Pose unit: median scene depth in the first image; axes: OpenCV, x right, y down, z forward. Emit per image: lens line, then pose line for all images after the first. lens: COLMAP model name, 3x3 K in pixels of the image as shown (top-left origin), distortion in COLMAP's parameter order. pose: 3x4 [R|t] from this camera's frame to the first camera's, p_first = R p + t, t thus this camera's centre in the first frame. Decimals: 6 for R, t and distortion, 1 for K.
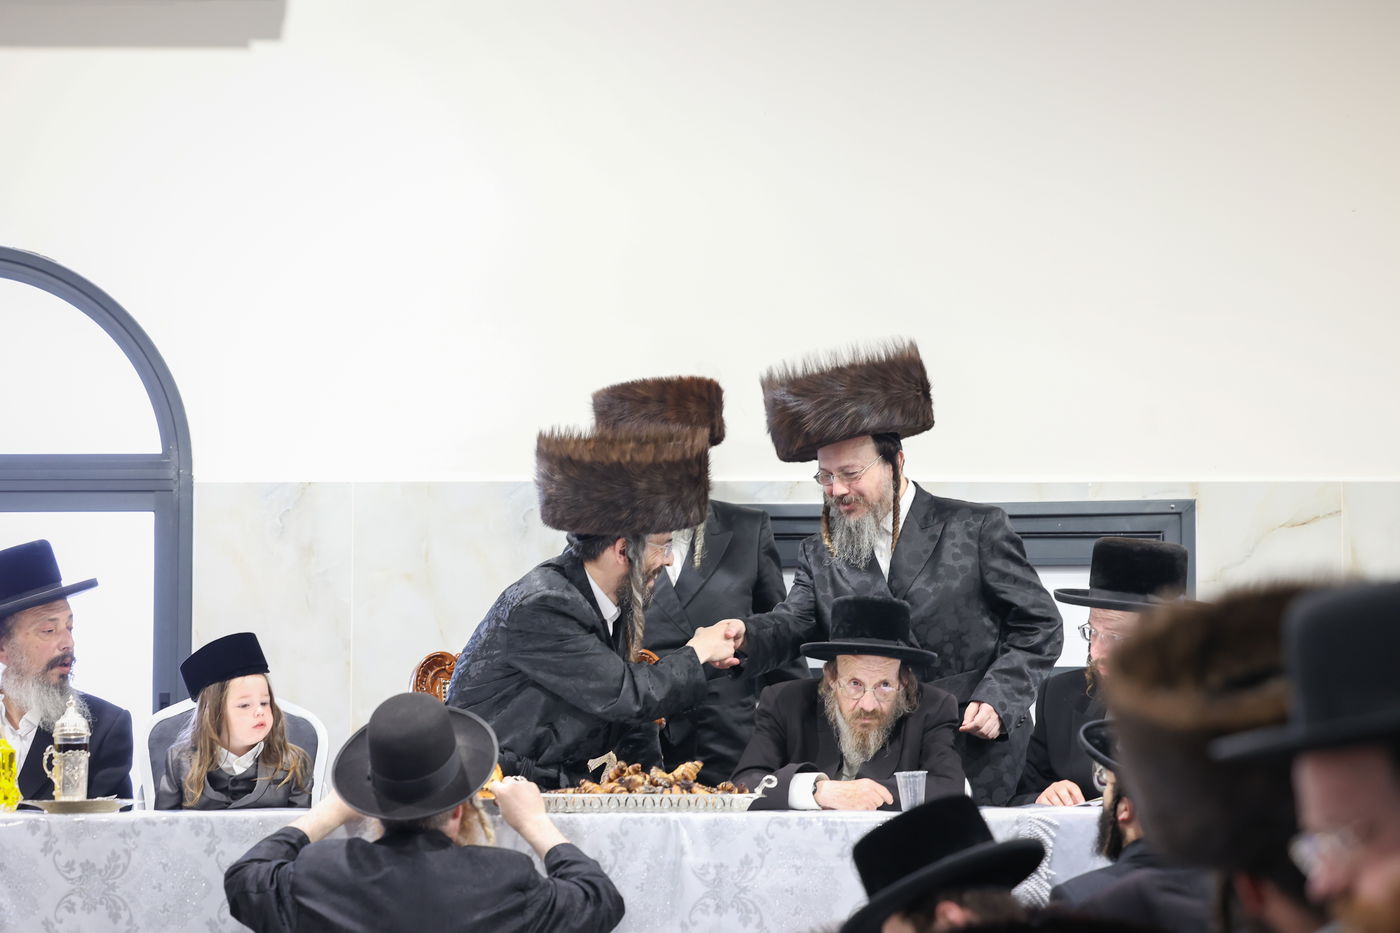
lens RADIAL K [[4712.4, 0, 700.0], [0, 4712.4, 466.5], [0, 0, 1]] dist [-0.121502, 15.340586]
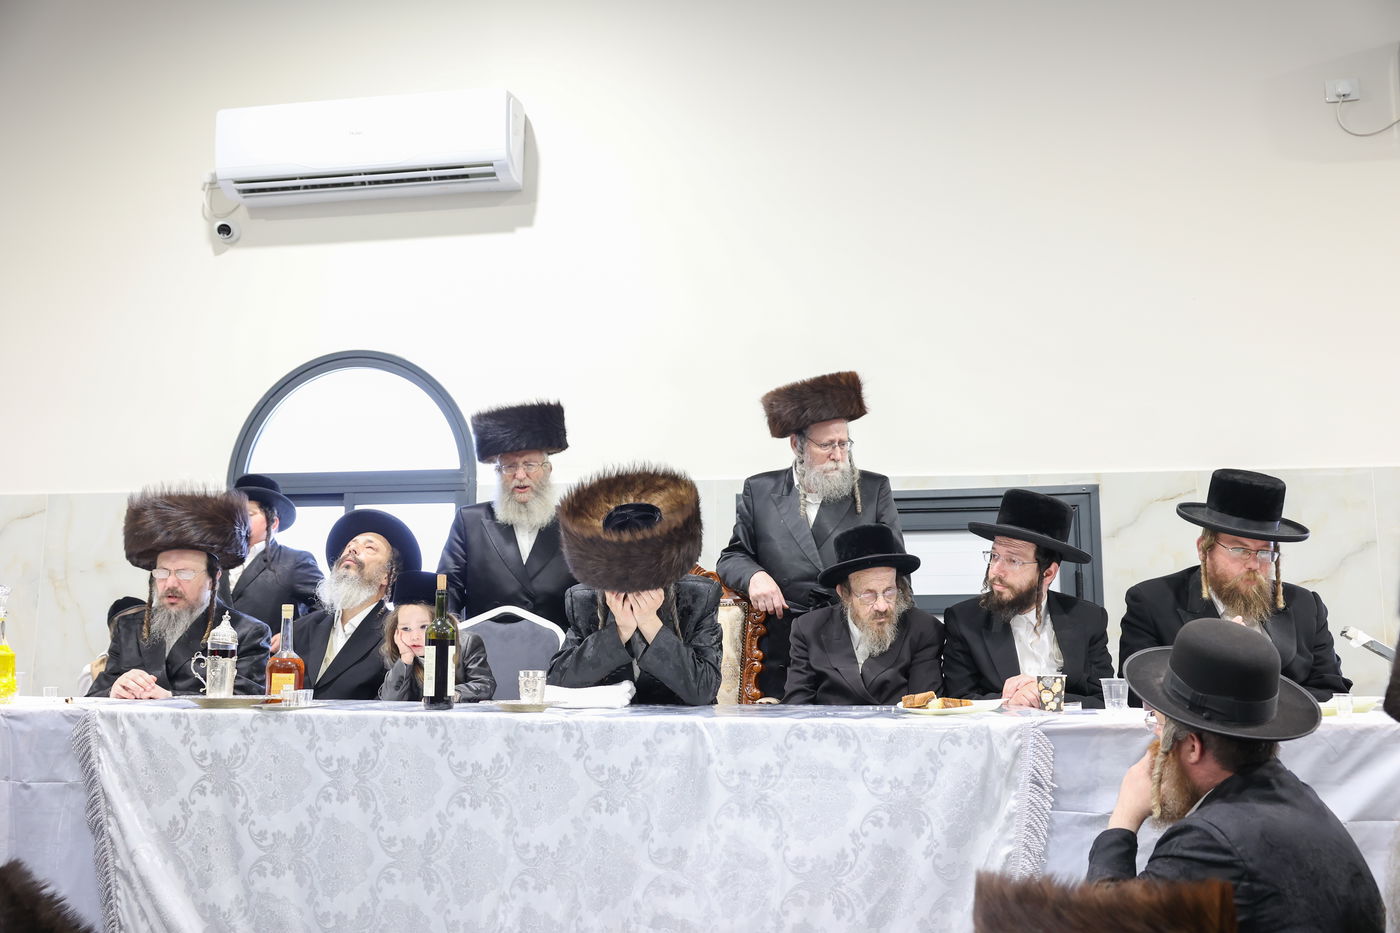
lens RADIAL K [[1272.5, 0, 700.0], [0, 1272.5, 466.5], [0, 0, 1]] dist [-0.093958, 0.219506]
pose [[0.993453, -0.010394, -0.113771, 0.028018], [0.002909, 0.997831, -0.065758, 0.032928], [0.114208, 0.064997, 0.991328, 0.696074]]
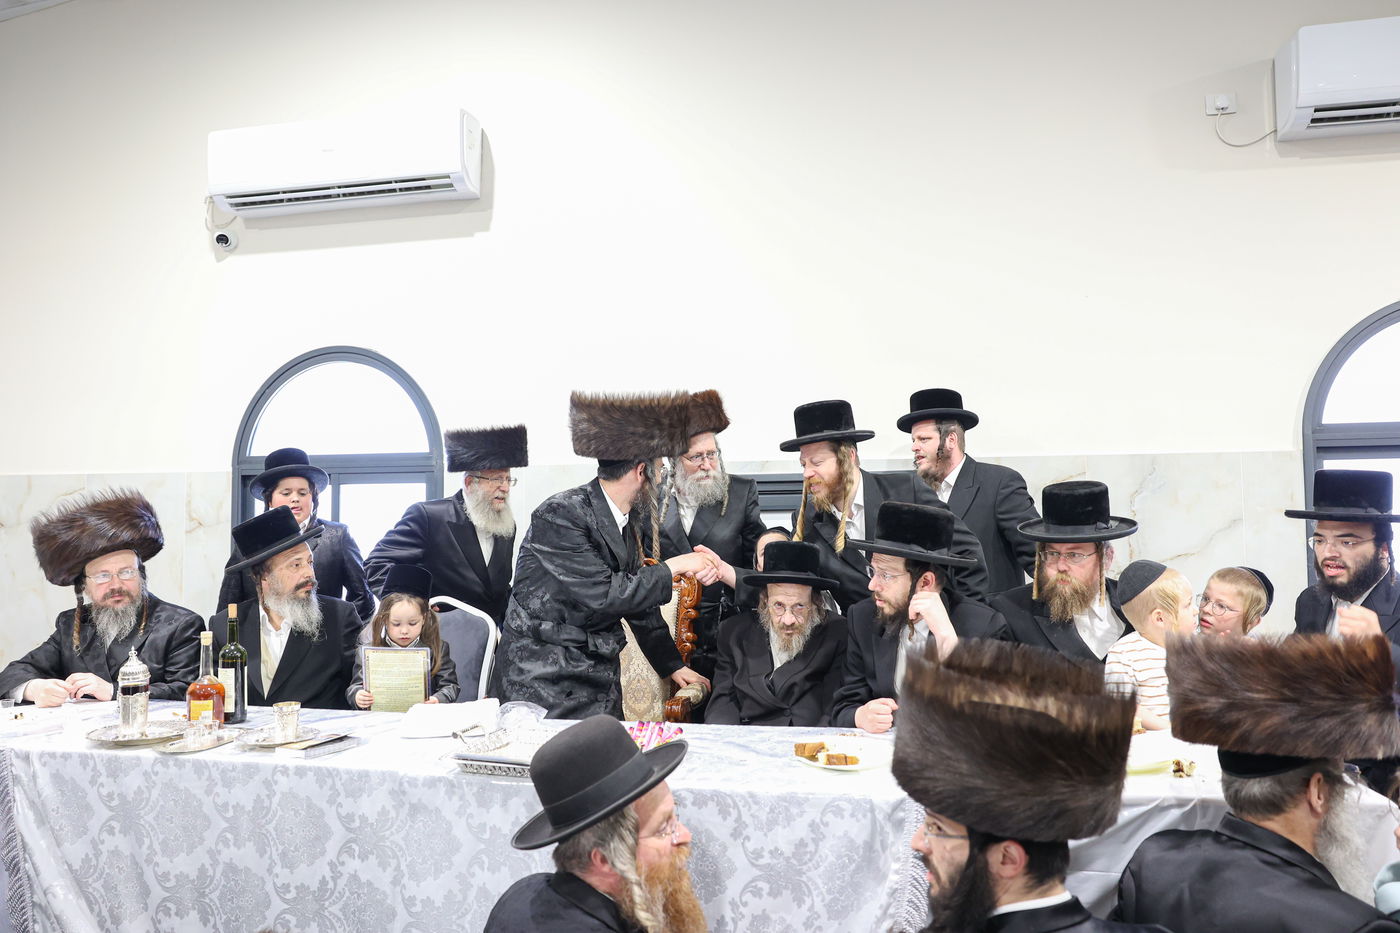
lens RADIAL K [[971.3, 0, 700.0], [0, 971.3, 466.5], [0, 0, 1]] dist [-0.108338, 0.087634]
pose [[0.993175, -0.015455, -0.115609, 0.047205], [0.017672, 0.999679, 0.018174, -0.002362], [0.115291, -0.020093, 0.993128, 0.779455]]
